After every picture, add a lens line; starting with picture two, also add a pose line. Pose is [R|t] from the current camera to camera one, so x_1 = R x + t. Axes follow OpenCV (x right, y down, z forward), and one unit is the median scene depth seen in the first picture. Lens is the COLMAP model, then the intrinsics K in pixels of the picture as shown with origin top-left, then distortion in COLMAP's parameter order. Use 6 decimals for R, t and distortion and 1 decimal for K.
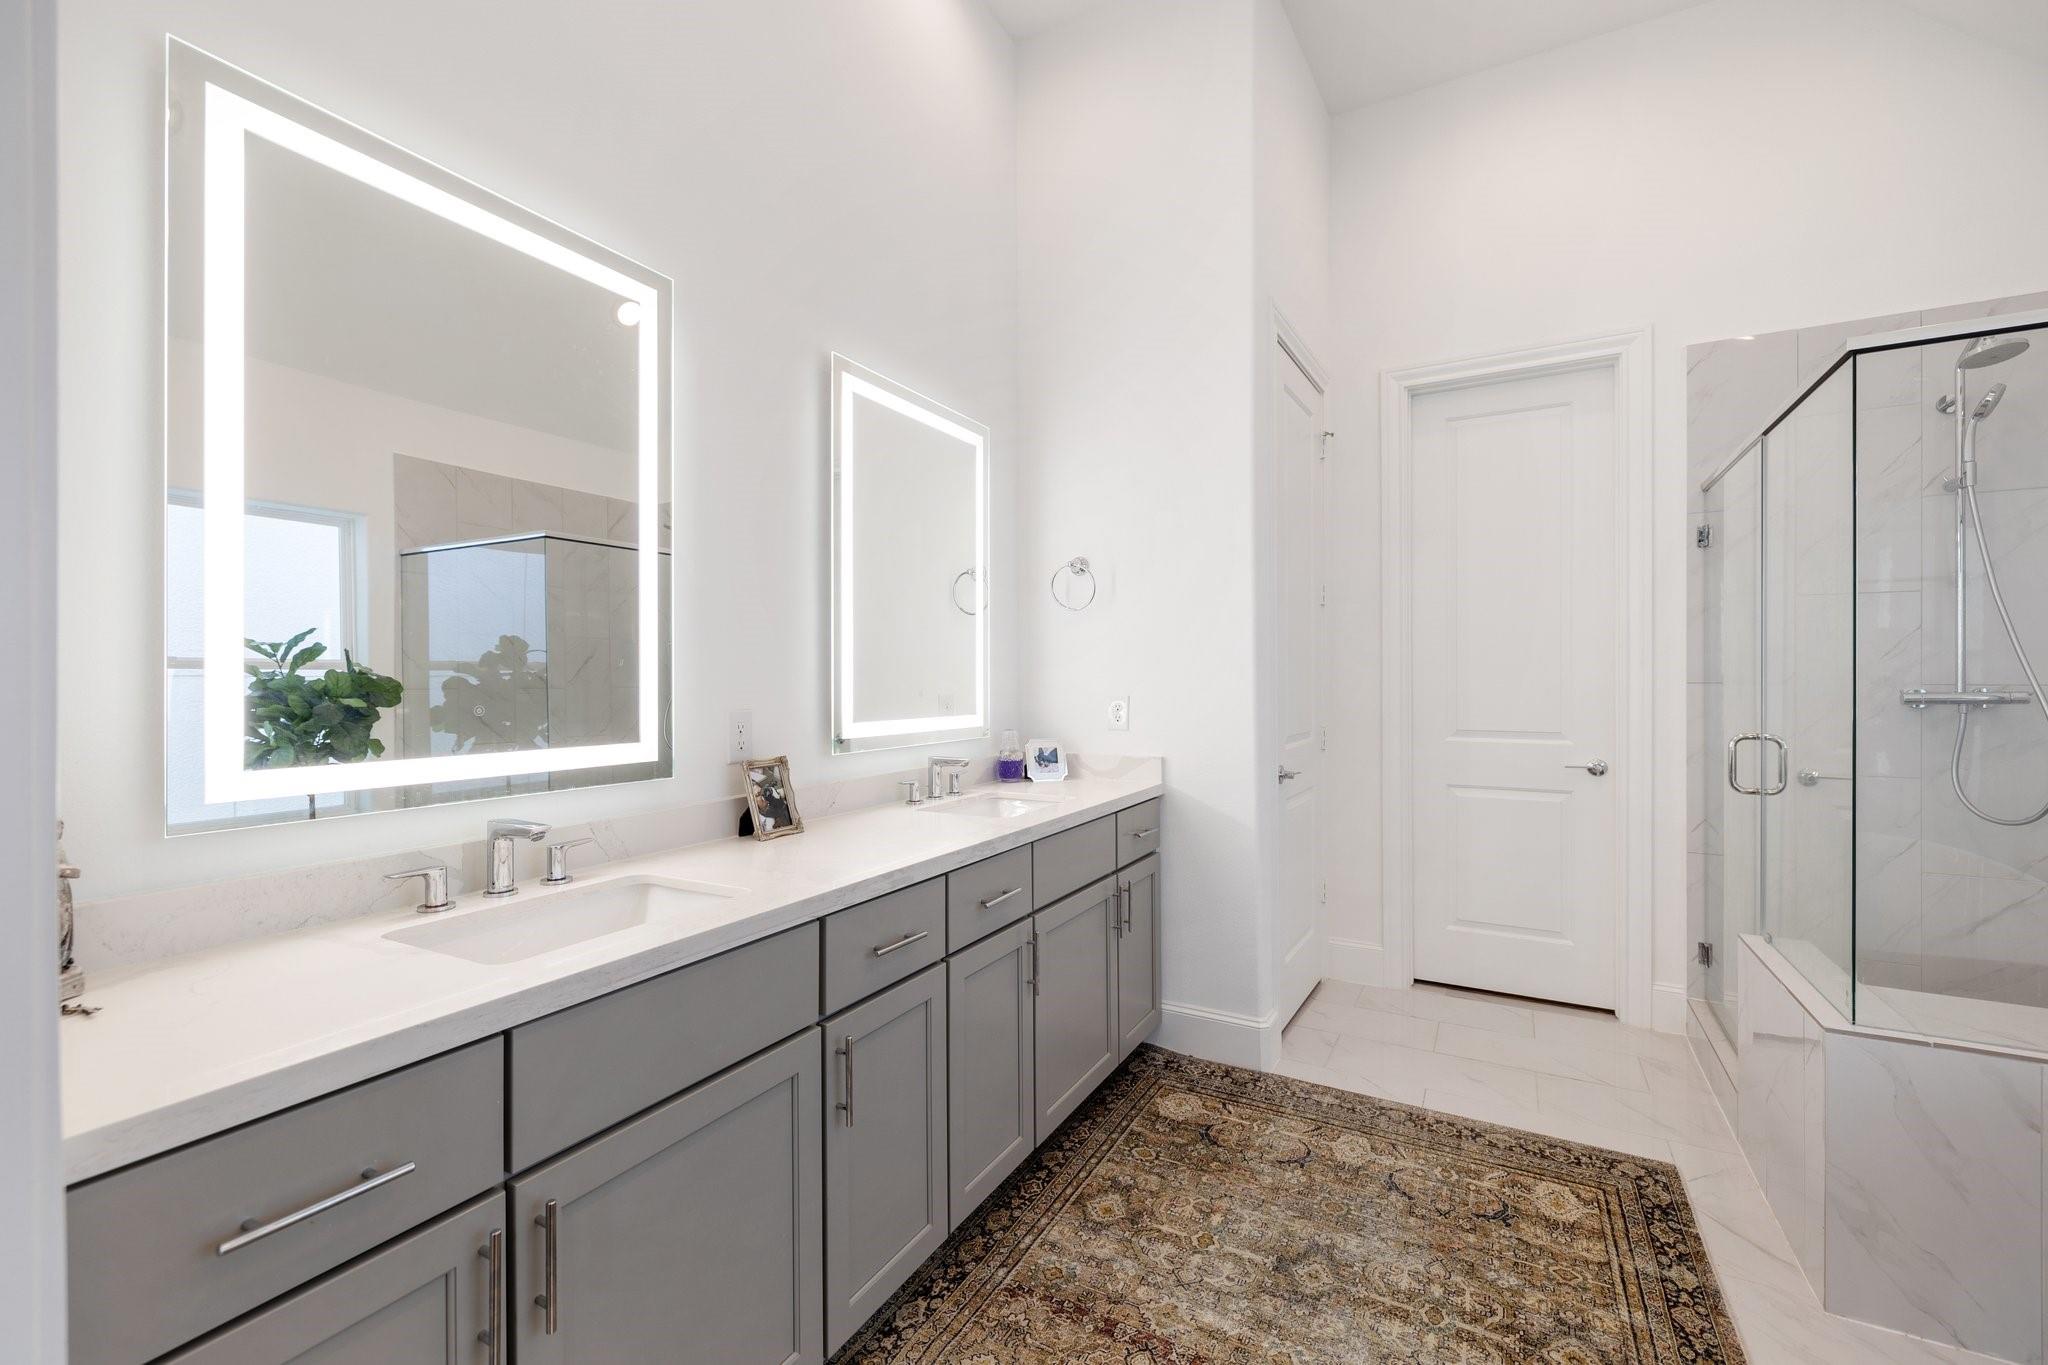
lens RADIAL K [[857.4, 0, 1023.5], [0, 857.4, 683.2], [0, 0, 1]] dist [-0.001373, -0.000141]
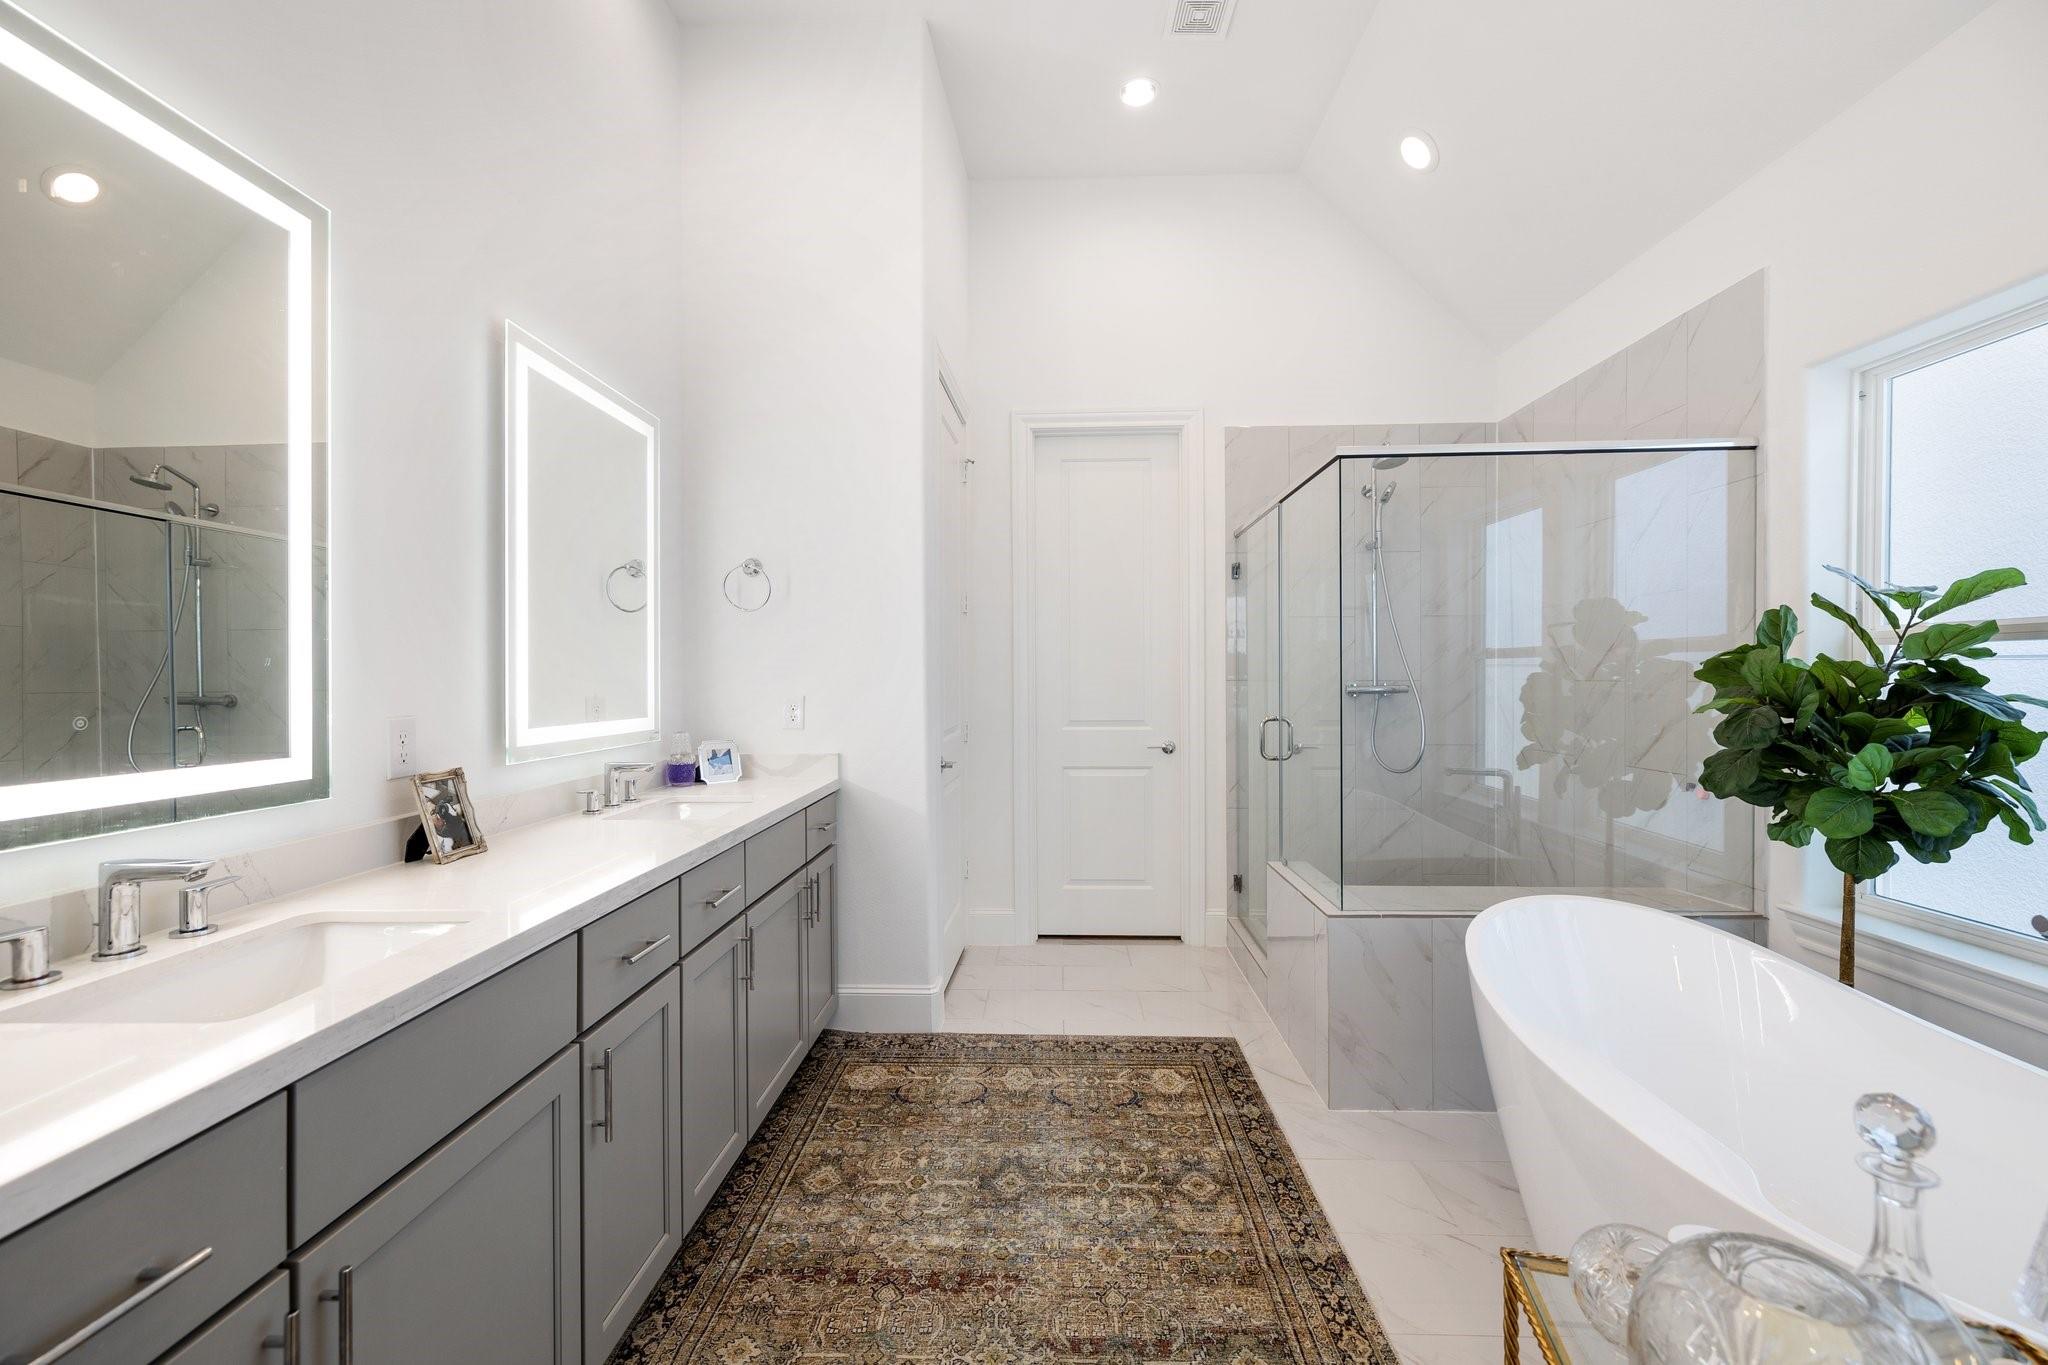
lens RADIAL K [[857.4, 0, 1025.5], [0, 857.4, 681.1], [0, 0, 1]] dist [-0.001373, -0.000141]
pose [[0.888896, -0.005663, 0.458074, -0.163154], [0.007188, 0.999973, -0.001586, 0.000940], [-0.458053, 0.004703, 0.888912, -0.057609]]
